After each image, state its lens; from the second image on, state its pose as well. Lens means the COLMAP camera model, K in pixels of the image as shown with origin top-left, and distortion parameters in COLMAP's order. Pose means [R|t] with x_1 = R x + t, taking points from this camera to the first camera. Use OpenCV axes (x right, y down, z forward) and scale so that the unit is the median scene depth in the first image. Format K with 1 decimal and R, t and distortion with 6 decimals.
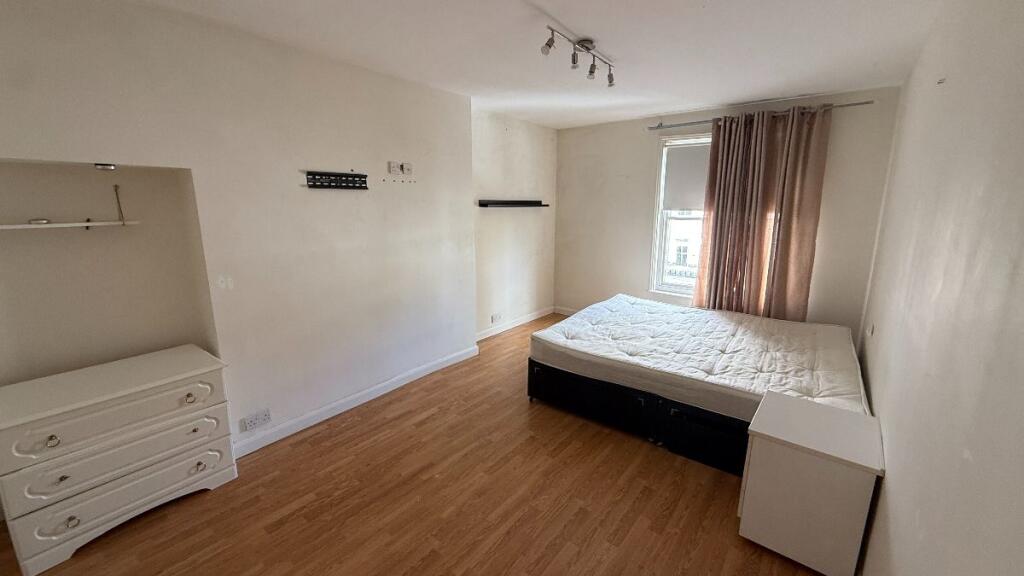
lens RADIAL K [[407.5, 0, 507.9], [0, 407.5, 285.9], [0, 0, 1]] dist [0.000585, 0.000146]
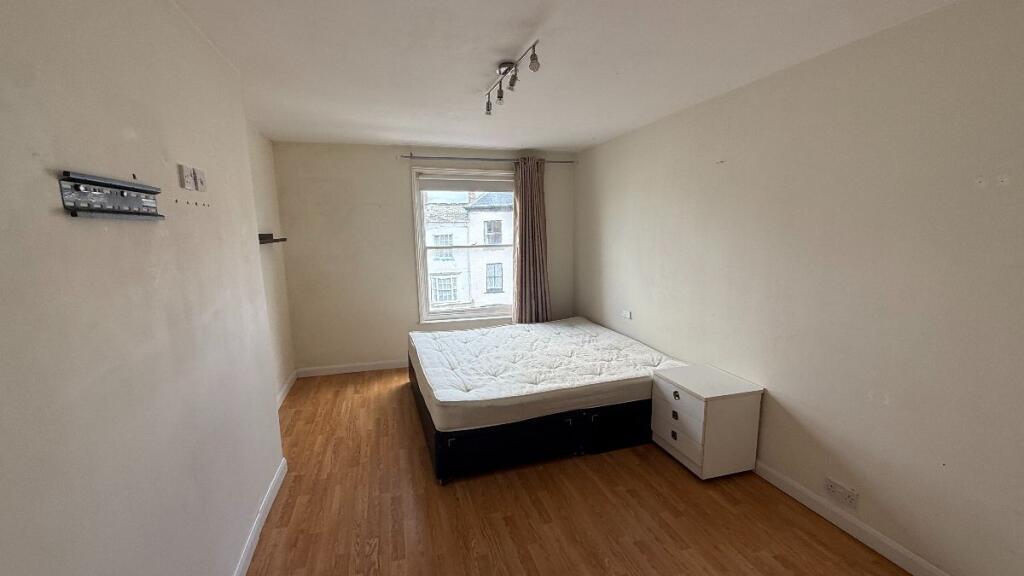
lens RADIAL K [[407.5, 0, 507.9], [0, 407.5, 285.9], [0, 0, 1]] dist [0.000585, 0.000146]
pose [[0.563042, -0.127883, 0.816474, -0.527733], [0.181224, 0.983014, 0.028996, -0.108849], [-0.806314, 0.131639, 0.576654, 0.441800]]
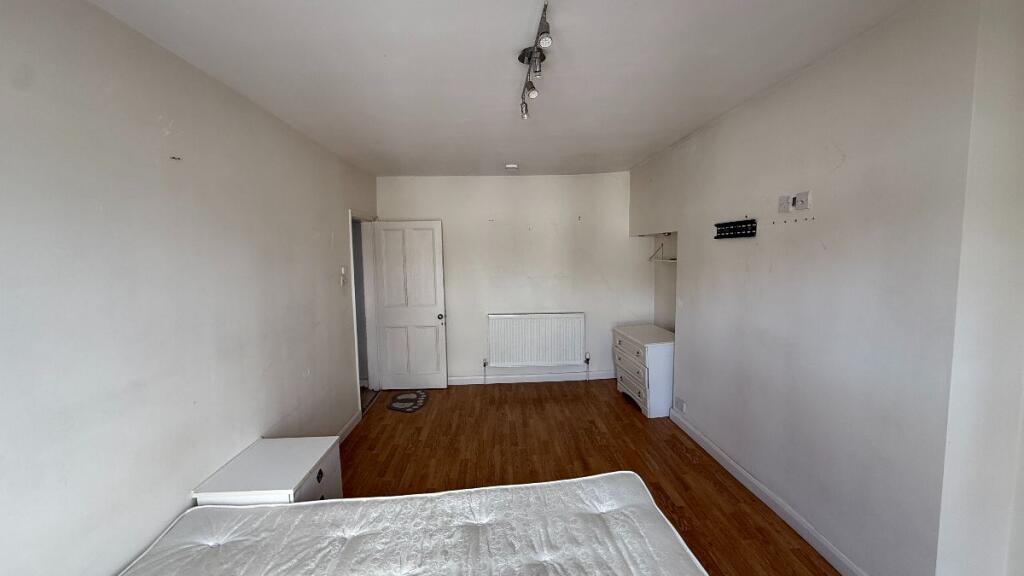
lens RADIAL K [[407.5, 0, 507.9], [0, 407.5, 285.9], [0, 0, 1]] dist [0.000585, 0.000146]
pose [[-0.758779, 0.070776, -0.647491, 0.621566], [-0.112413, 0.964932, 0.237210, -0.290300], [0.641574, 0.252777, -0.724214, 1.355489]]
